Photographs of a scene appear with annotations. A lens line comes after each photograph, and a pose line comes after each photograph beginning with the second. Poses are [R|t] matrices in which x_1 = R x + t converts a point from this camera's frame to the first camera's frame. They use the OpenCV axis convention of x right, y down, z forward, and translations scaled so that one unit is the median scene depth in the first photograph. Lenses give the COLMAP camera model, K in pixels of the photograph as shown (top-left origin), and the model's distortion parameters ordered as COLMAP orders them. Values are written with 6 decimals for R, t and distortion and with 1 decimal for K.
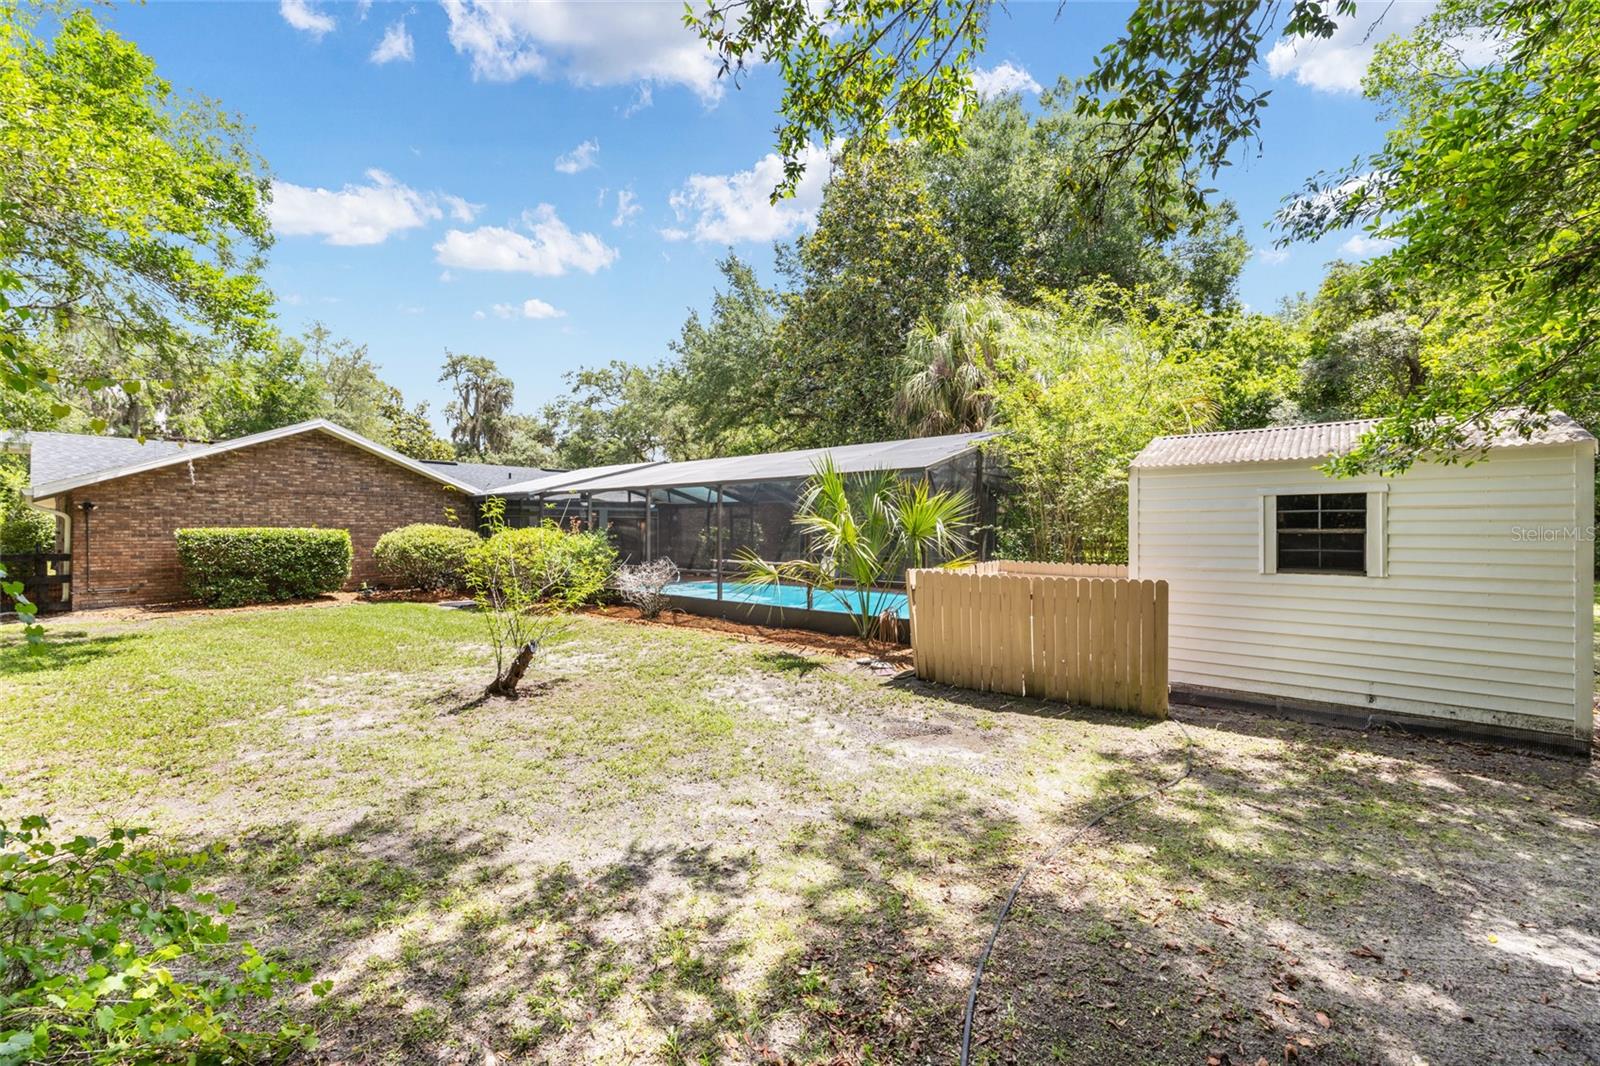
lens RADIAL K [[642.4, 0, 806.8], [0, 642.4, 532.2], [0, 0, 1]] dist [-0.002071, 0.000481]
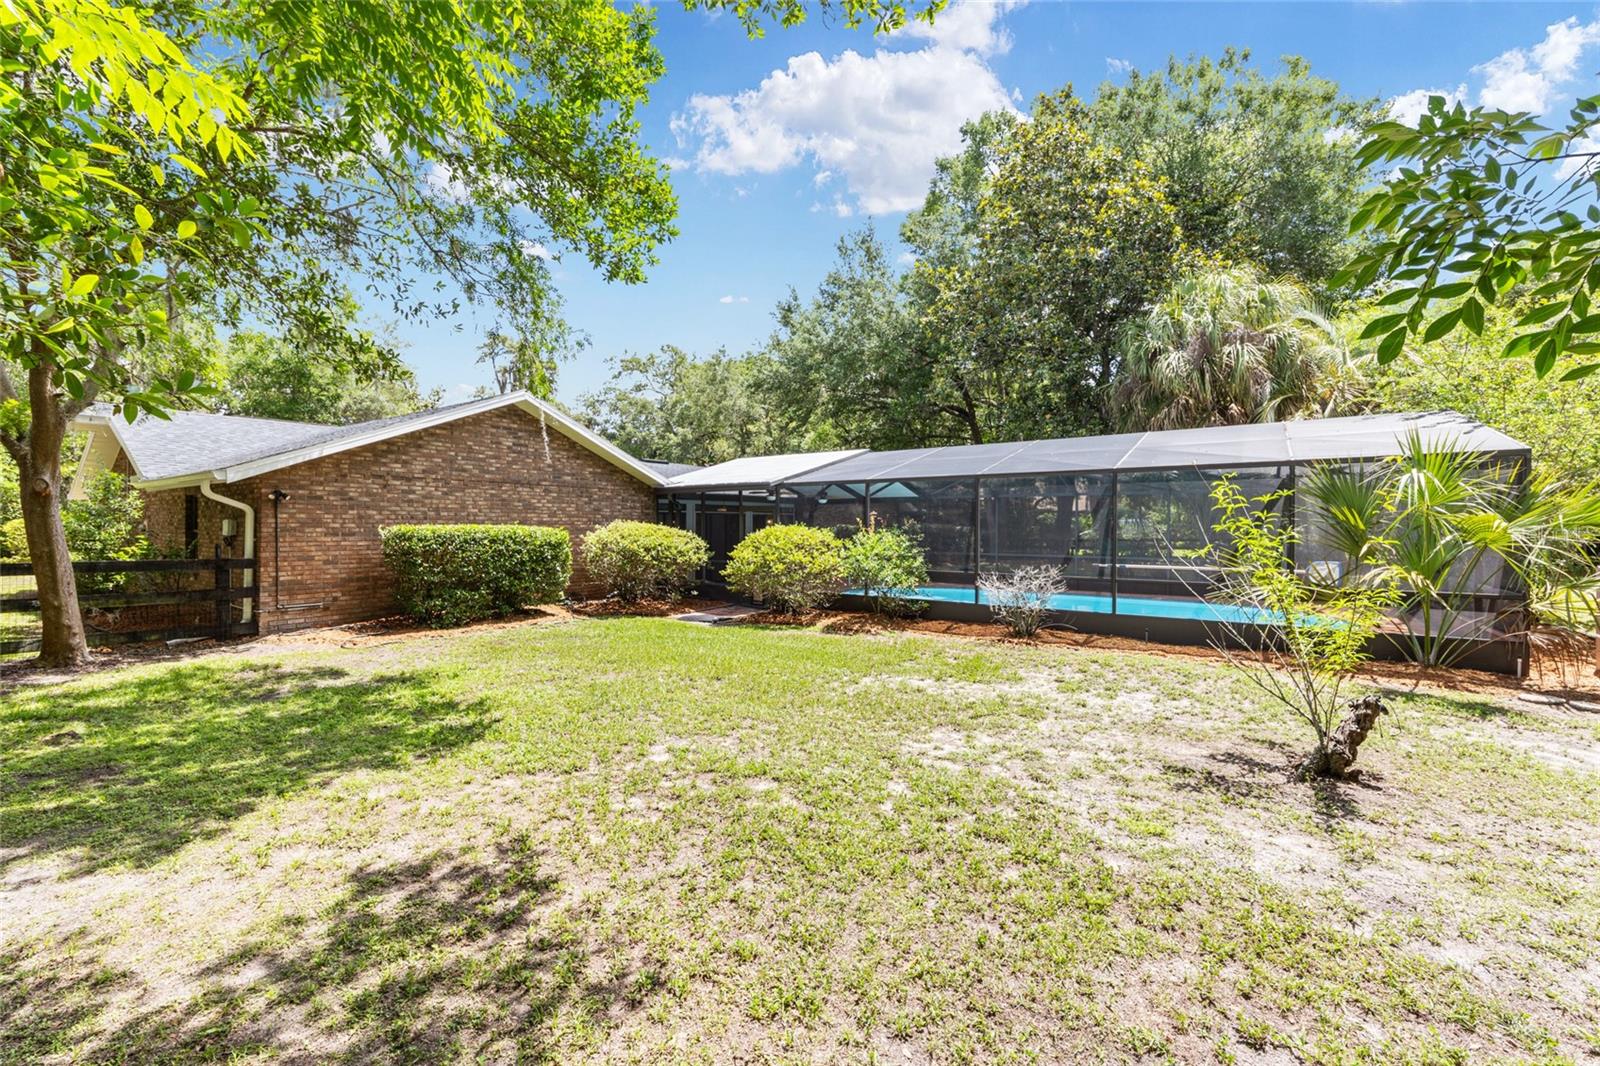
lens RADIAL K [[642.4, 0, 794.2], [0, 642.4, 529.7], [0, 0, 1]] dist [-0.002071, 0.000481]
pose [[0.997728, 0.001501, 0.067352, -0.504318], [-0.001400, 0.999998, -0.001547, -0.000164], [-0.067354, 0.001449, 0.997728, 0.183742]]
